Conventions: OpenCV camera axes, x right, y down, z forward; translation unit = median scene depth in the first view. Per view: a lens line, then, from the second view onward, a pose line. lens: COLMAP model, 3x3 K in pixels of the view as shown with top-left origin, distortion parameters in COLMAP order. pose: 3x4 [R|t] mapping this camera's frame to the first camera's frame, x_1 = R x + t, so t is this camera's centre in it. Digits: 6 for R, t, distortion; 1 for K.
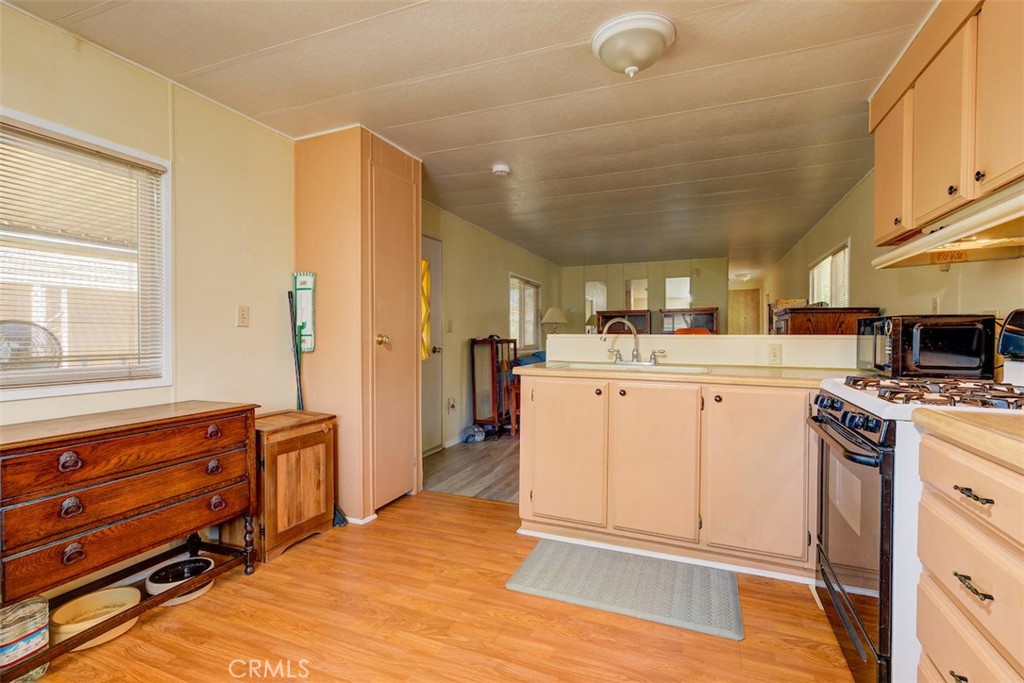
lens RADIAL K [[464.8, 0, 509.5], [0, 464.8, 343.8], [0, 0, 1]] dist [0.005691, 0.000322]
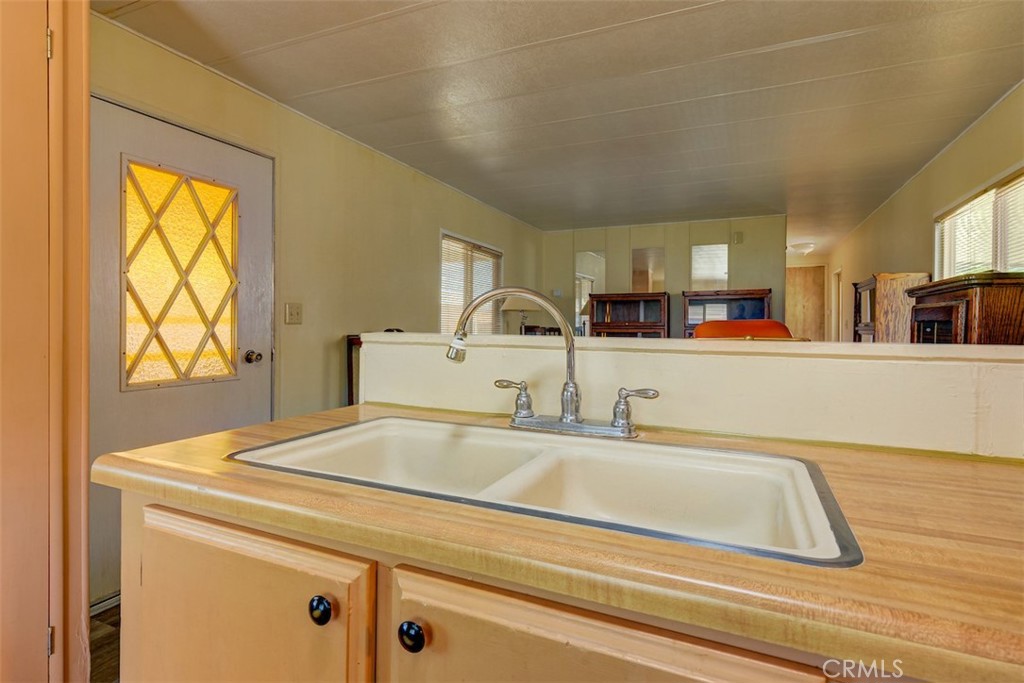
lens RADIAL K [[526.7, 0, 505.2], [0, 526.7, 332.6], [0, 0, 1]] dist [0.004130, 0.003229]
pose [[0.999632, 0.008780, -0.025667, 0.136544], [-0.008937, 0.999942, -0.006018, -0.012708], [0.025613, 0.006245, 0.999652, 0.363787]]
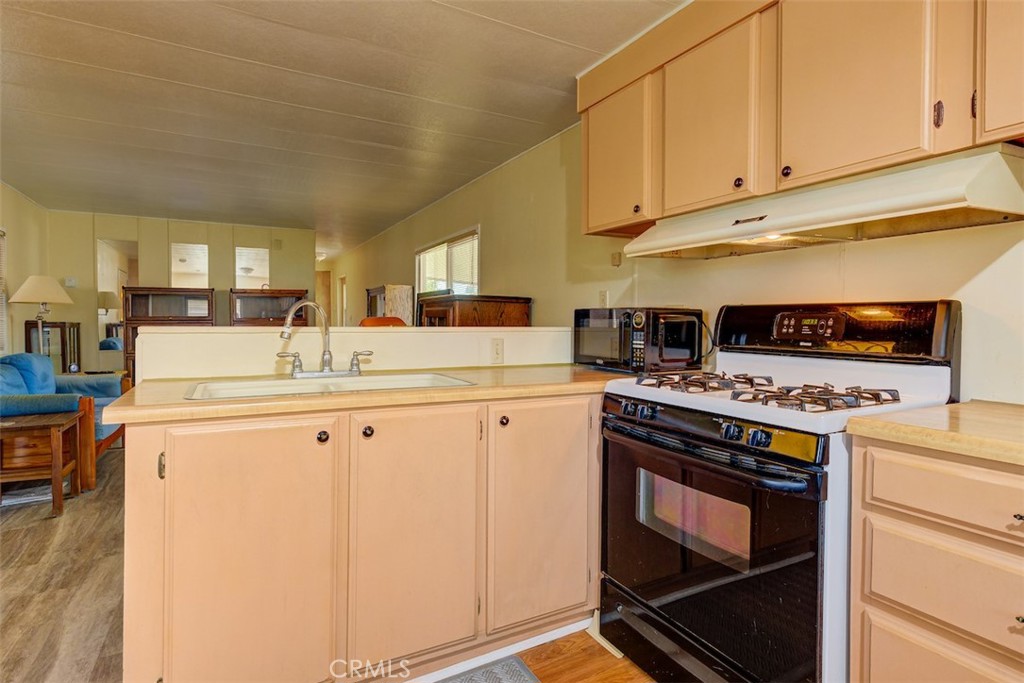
lens RADIAL K [[526.7, 0, 513.7], [0, 526.7, 333.4], [0, 0, 1]] dist [0.004130, 0.003229]
pose [[0.622497, -0.014766, 0.782483, -0.070086], [0.012931, 0.999880, 0.008581, -0.008695], [-0.782515, 0.004777, 0.622613, 0.217125]]
